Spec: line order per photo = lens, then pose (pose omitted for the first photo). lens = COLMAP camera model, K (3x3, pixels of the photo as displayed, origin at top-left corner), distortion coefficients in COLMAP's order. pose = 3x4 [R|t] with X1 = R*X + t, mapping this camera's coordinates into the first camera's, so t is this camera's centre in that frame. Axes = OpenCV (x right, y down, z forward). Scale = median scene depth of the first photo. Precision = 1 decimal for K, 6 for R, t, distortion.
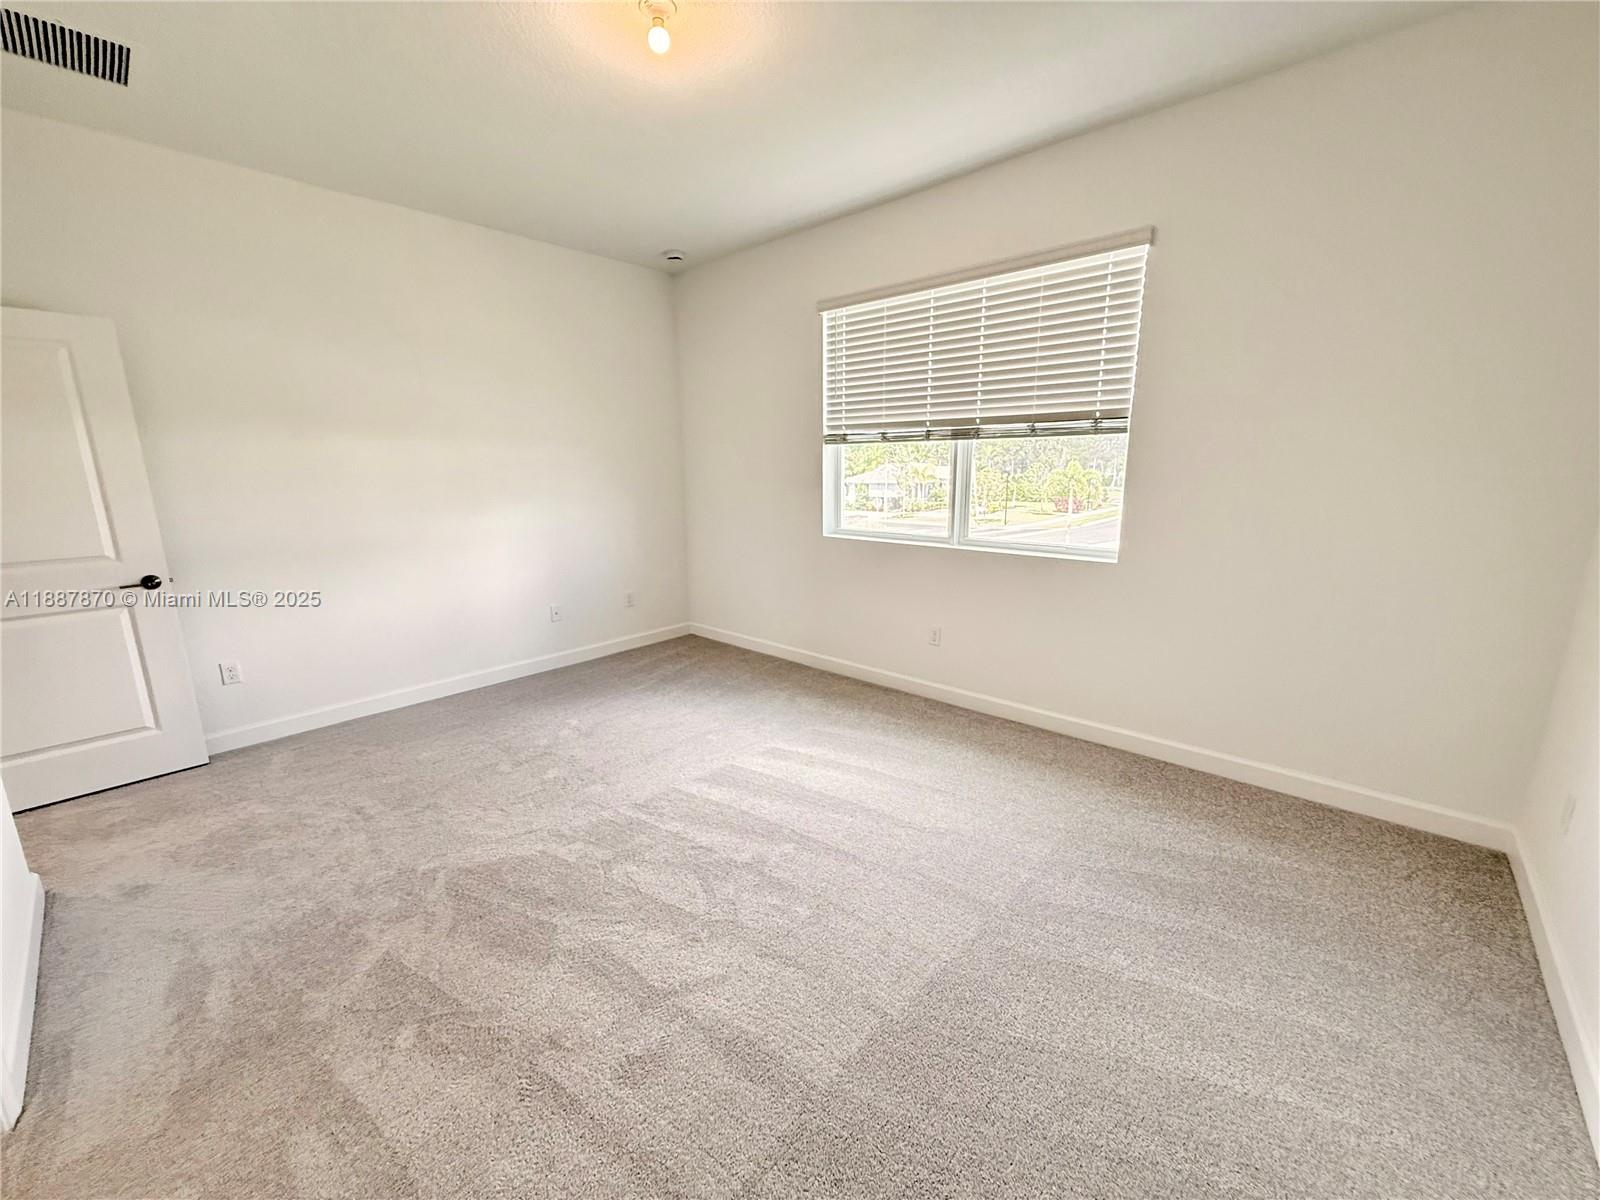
lens RADIAL K [[638.4, 0, 793.8], [0, 638.4, 597.5], [0, 0, 1]] dist [0.000002, 0.000471]
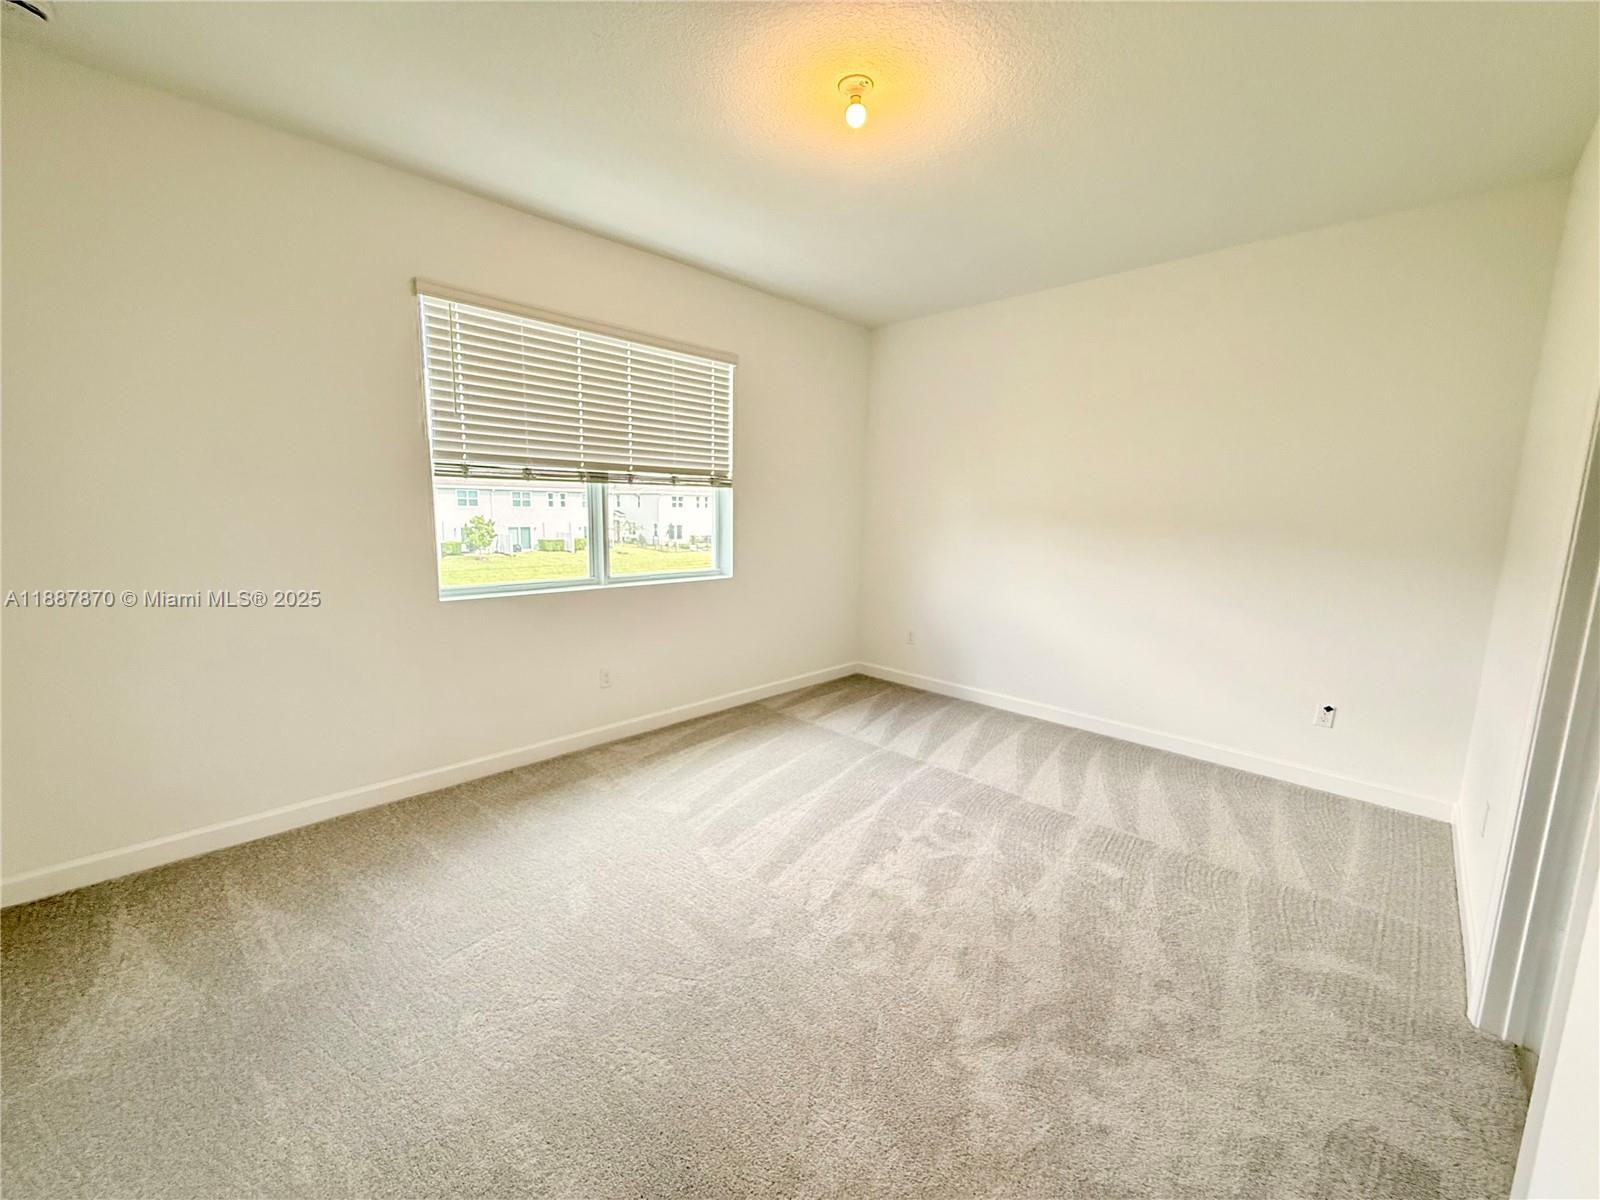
lens RADIAL K [[619.7, 0, 816.6], [0, 619.7, 598.4], [0, 0, 1]] dist [-0.001181, -0.000041]
pose [[0.027746, -0.135629, 0.990371, -0.725970], [0.189680, 0.973467, 0.128000, -0.124771], [-0.981454, 0.184302, 0.052736, 0.624356]]
